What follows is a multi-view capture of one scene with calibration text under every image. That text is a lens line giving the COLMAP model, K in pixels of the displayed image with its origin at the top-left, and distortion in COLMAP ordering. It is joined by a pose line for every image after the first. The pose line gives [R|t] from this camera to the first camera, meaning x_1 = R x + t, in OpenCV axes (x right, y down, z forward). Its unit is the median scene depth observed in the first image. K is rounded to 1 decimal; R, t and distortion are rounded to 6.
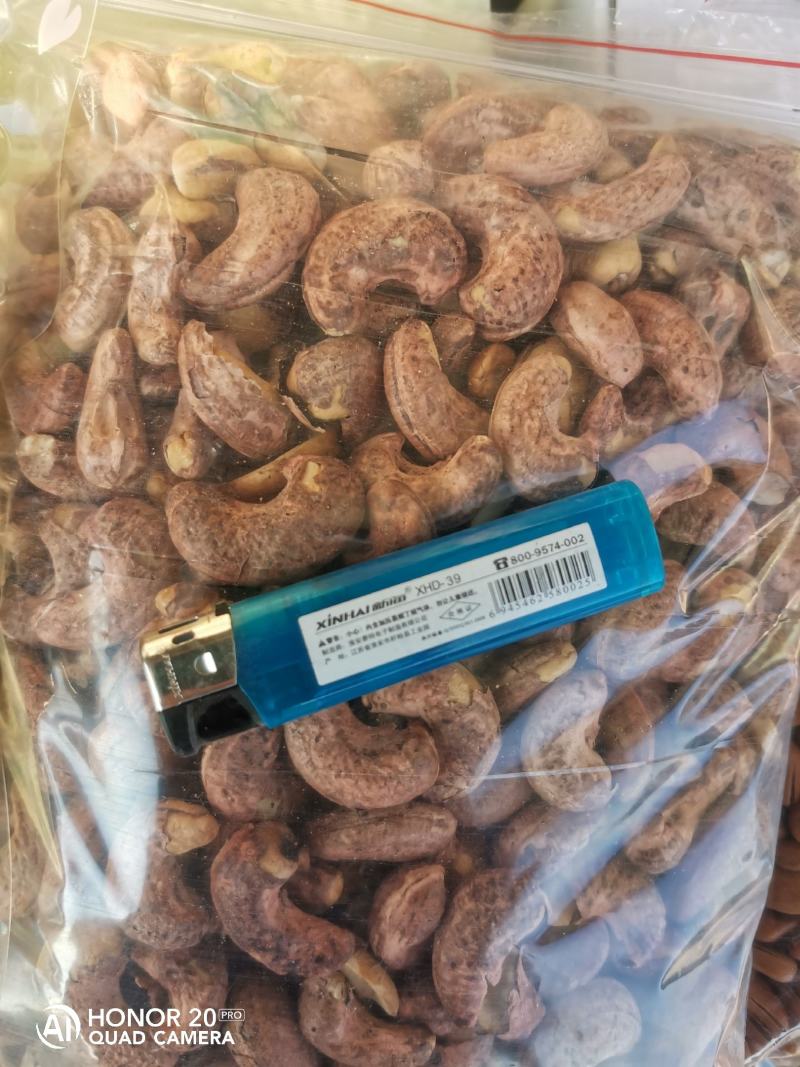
lens RADIAL K [[808.2, 0, 400.0], [0, 808.2, 533.5], [0, 0, 1]] dist [-0.005558, -0.001923]
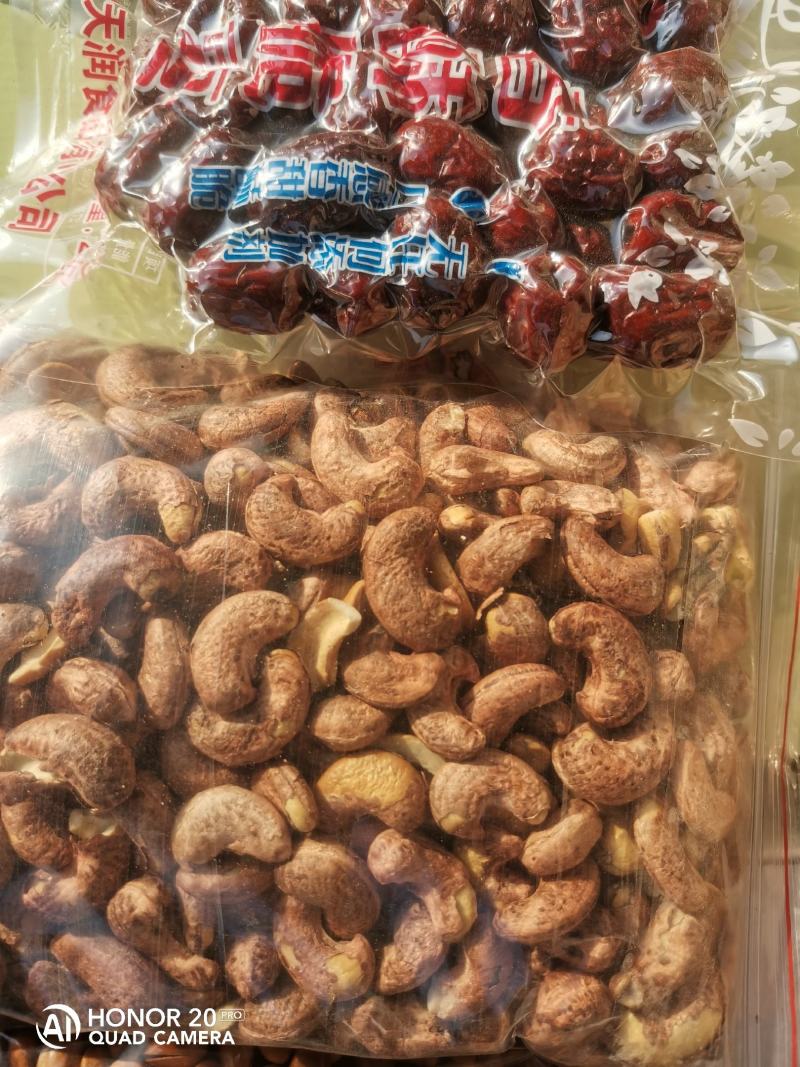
lens RADIAL K [[808.2, 0, 400.0], [0, 808.2, 533.5], [0, 0, 1]] dist [-0.005558, -0.001923]
pose [[0.012337, 0.965672, -0.259472, 0.112933], [-0.997134, -0.007491, -0.075289, 0.102817], [-0.074648, 0.259657, 0.962811, -0.310695]]
